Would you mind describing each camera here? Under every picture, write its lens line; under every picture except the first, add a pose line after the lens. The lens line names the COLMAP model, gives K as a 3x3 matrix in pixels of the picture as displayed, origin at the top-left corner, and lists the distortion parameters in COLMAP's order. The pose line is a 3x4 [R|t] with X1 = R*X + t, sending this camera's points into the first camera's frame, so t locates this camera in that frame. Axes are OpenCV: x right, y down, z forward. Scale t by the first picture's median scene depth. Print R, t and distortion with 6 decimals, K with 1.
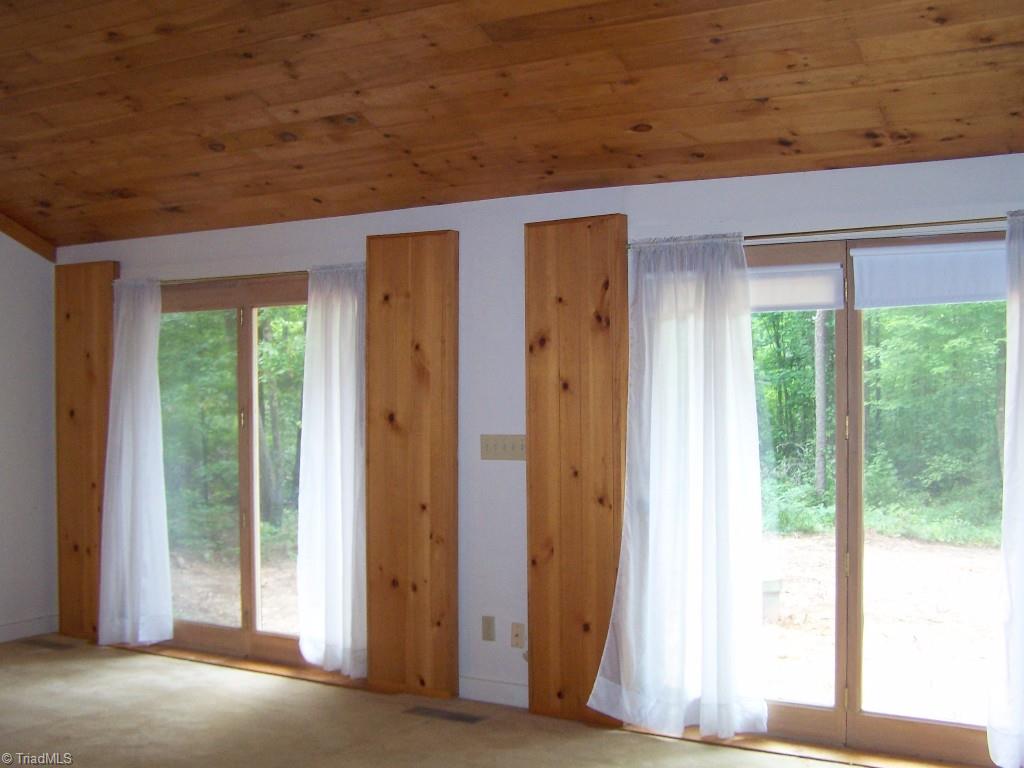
lens RADIAL K [[1147.7, 0, 511.4], [0, 1147.7, 398.2], [0, 0, 1]] dist [-0.209205, 0.379045]
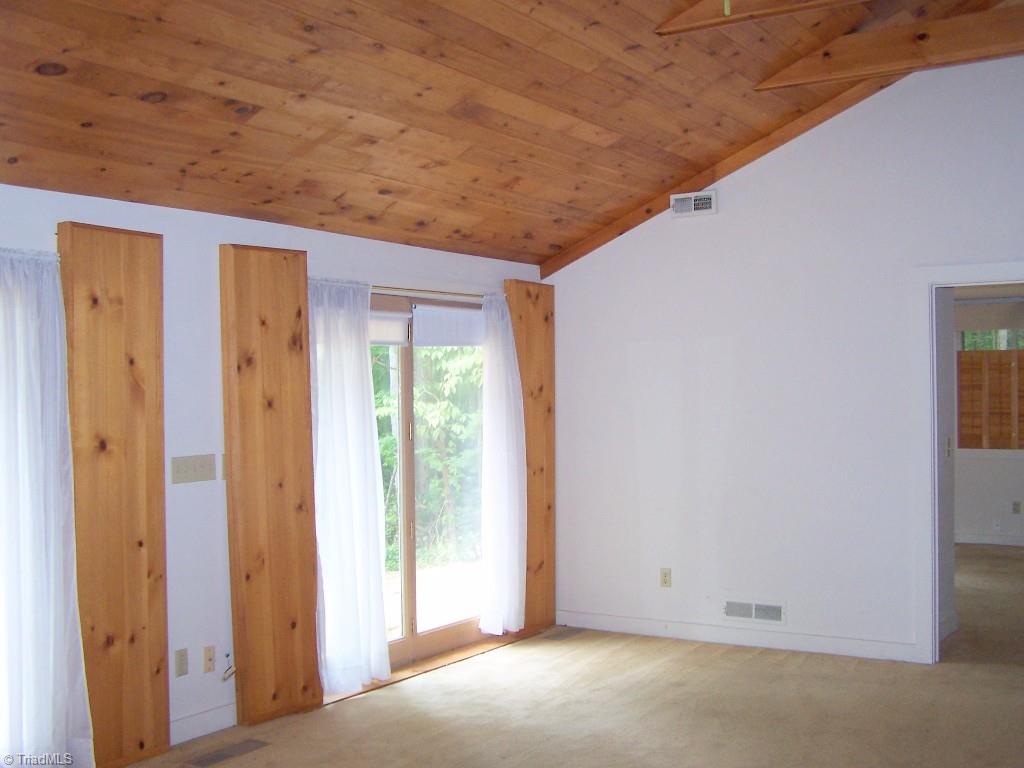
lens RADIAL K [[1147.7, 0, 511.4], [0, 1147.7, 398.2], [0, 0, 1]] dist [-0.209205, 0.379045]
pose [[0.069217, 0.002823, 0.997598, -0.964504], [0.027093, 0.999622, -0.004709, -0.004886], [-0.997234, 0.027354, 0.069114, 0.682918]]
